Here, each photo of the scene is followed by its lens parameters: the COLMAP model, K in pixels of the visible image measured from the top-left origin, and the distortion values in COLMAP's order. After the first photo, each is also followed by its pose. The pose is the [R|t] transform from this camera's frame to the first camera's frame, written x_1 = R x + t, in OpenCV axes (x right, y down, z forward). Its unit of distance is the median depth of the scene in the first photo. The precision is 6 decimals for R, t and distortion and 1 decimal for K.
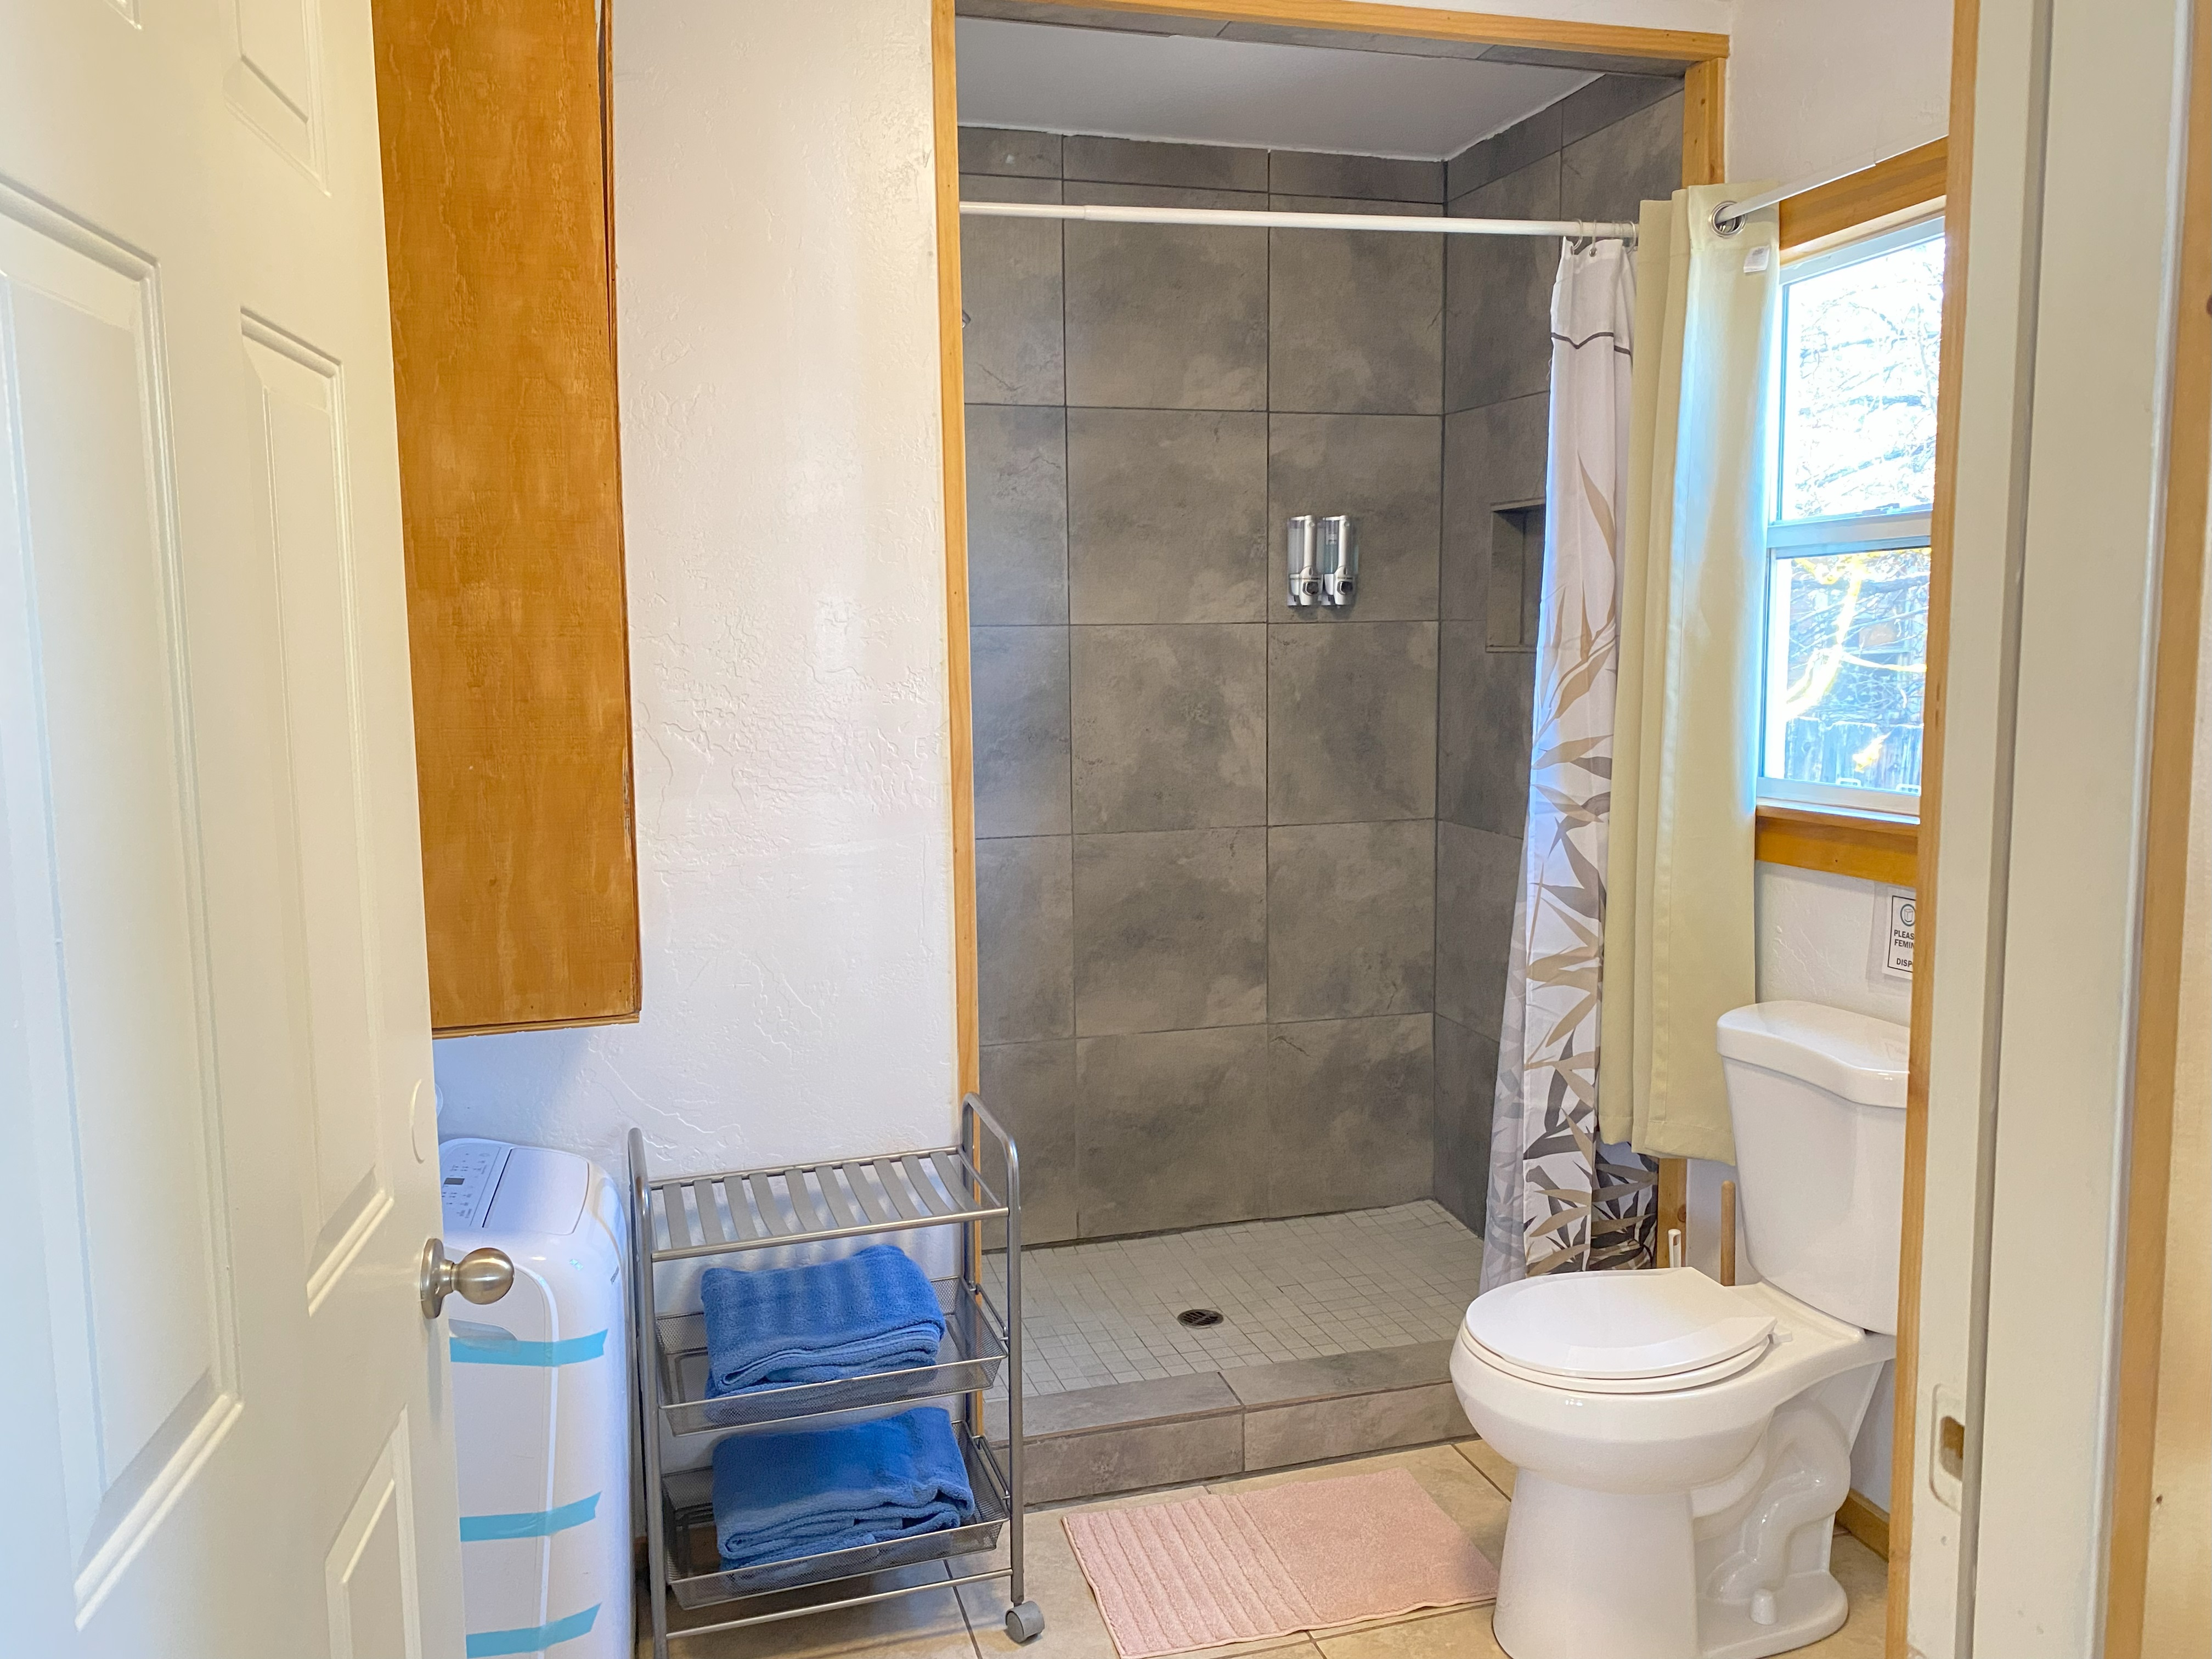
lens RADIAL K [[1682.6, 0, 1089.2], [0, 1682.6, 832.0], [0, 0, 1]] dist [0.040249, -0.040588]
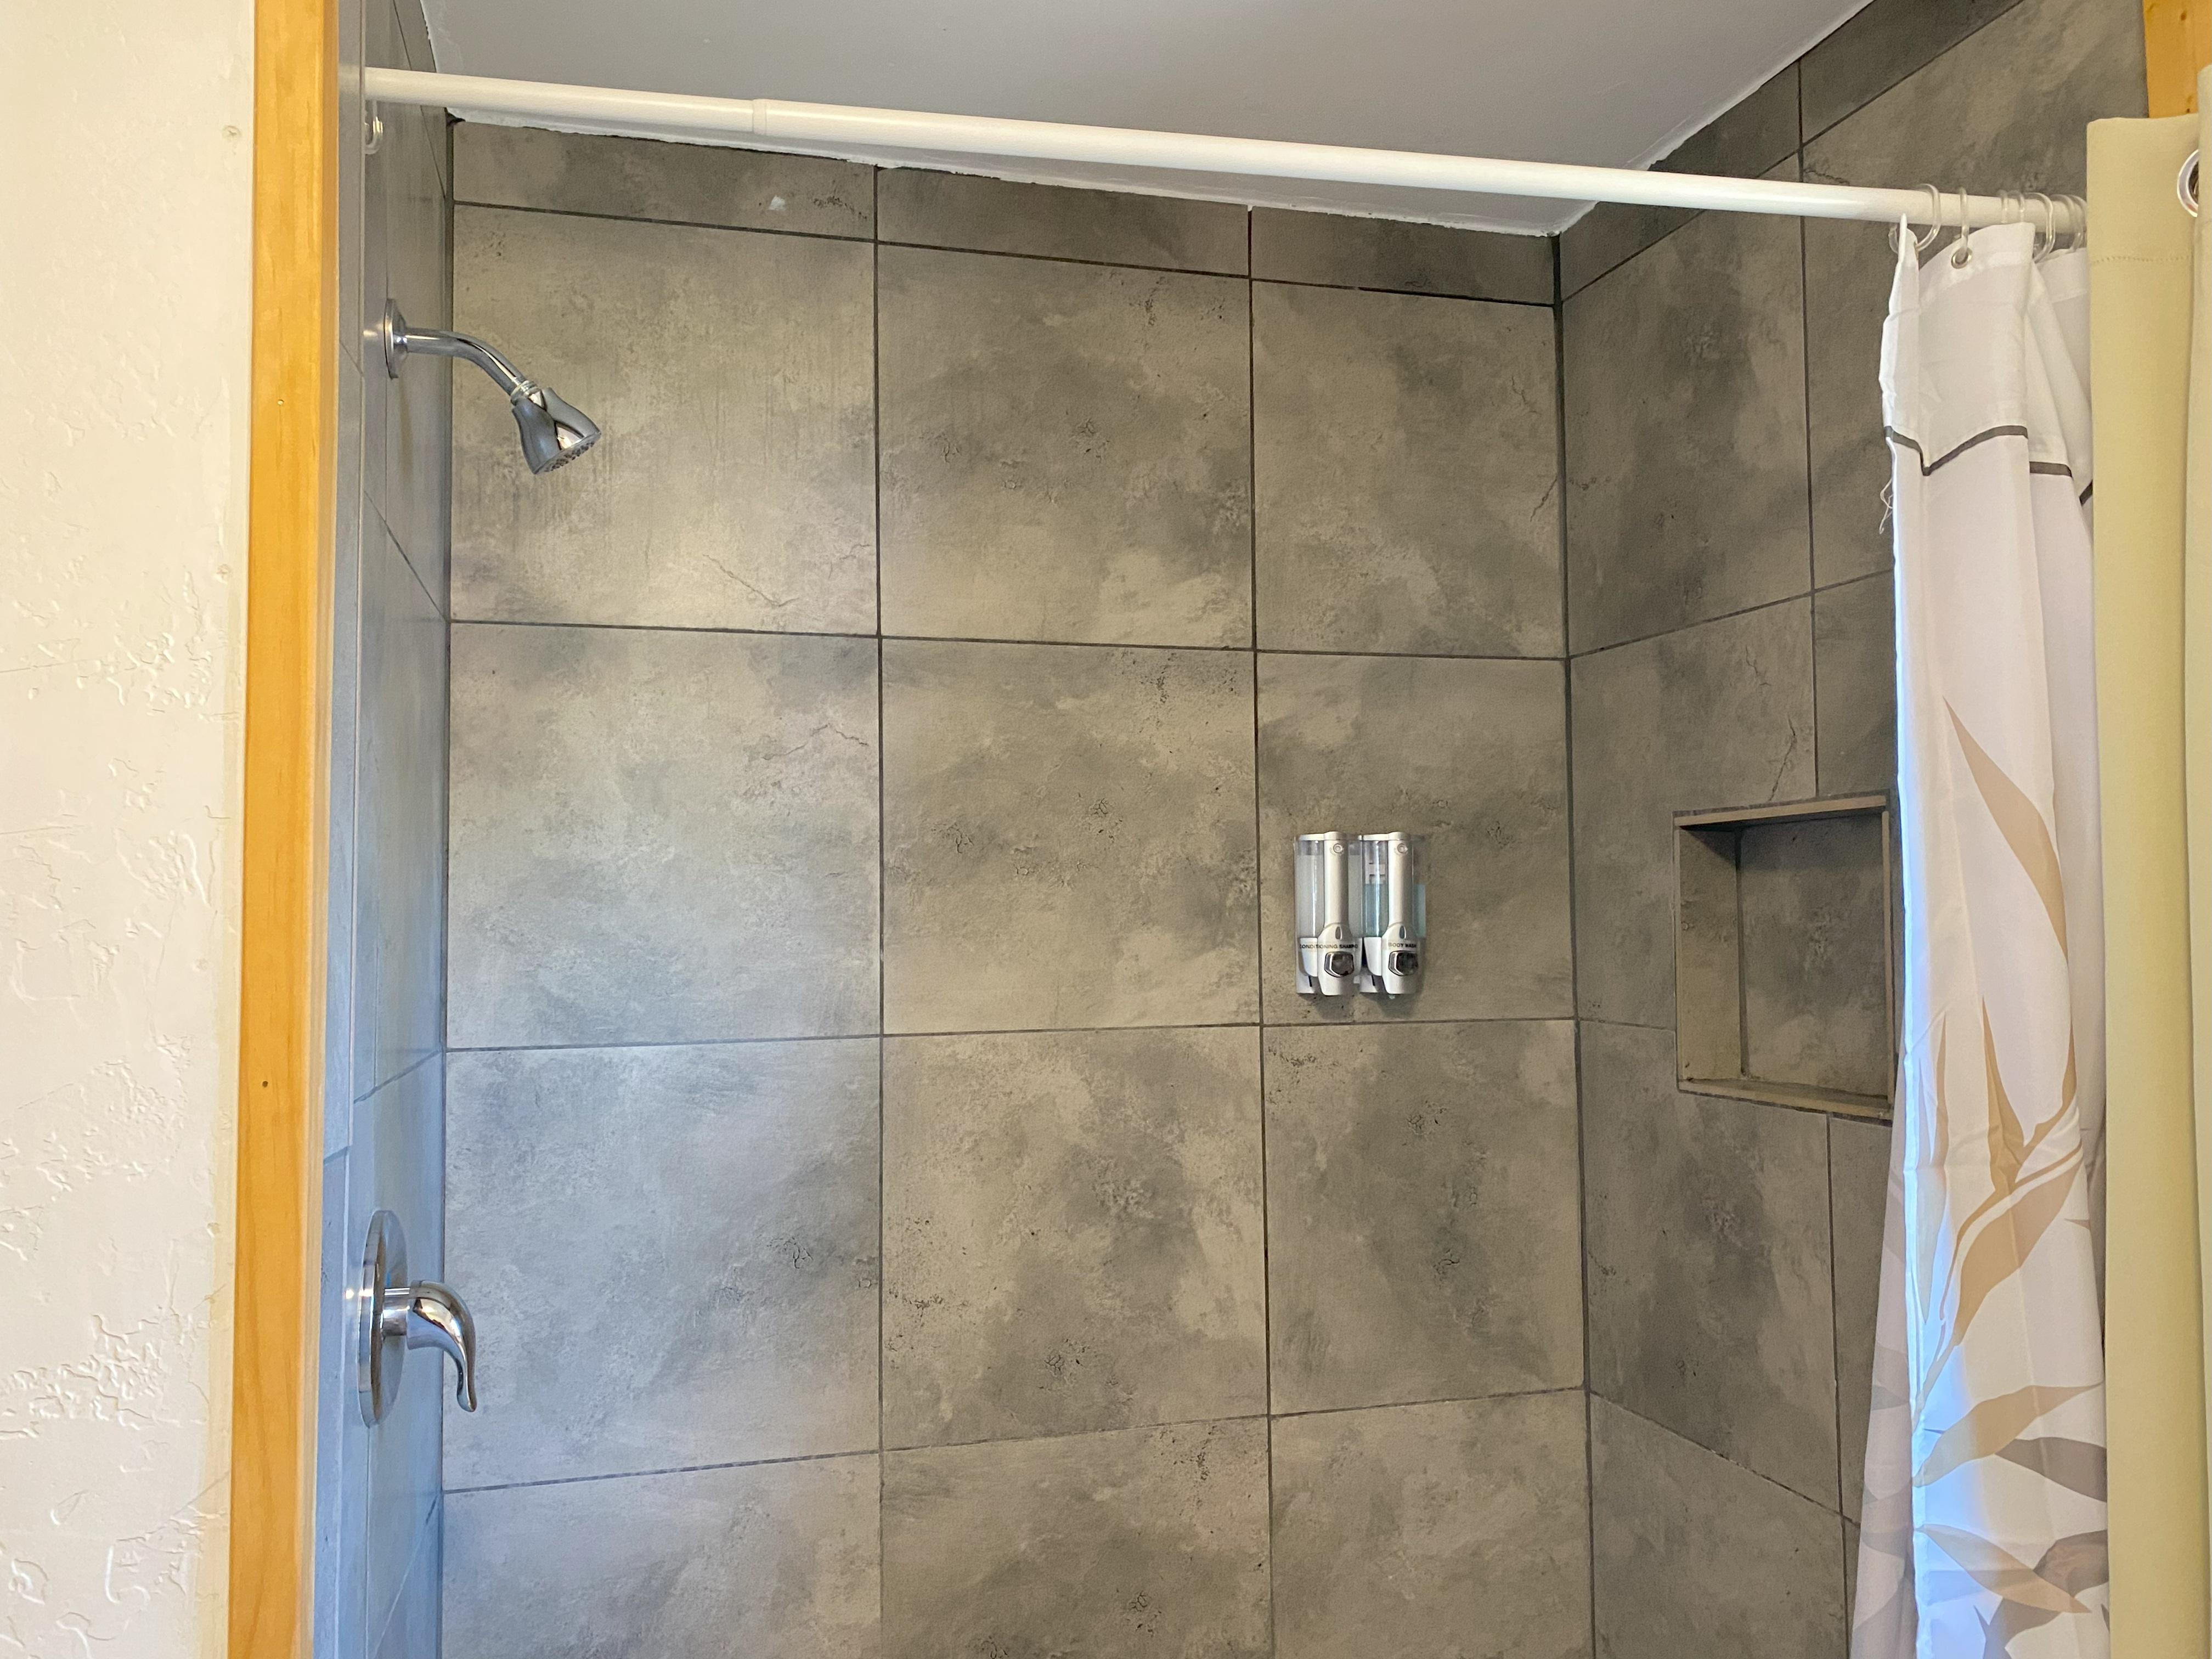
lens RADIAL K [[1682.6, 0, 1098.3], [0, 1682.6, 809.4], [0, 0, 1]] dist [0.040249, -0.040588]
pose [[0.999855, 0.000878, -0.017006, 0.063848], [-0.004031, 0.982485, -0.186299, -0.093414], [0.016545, 0.186341, 0.982346, 0.462942]]
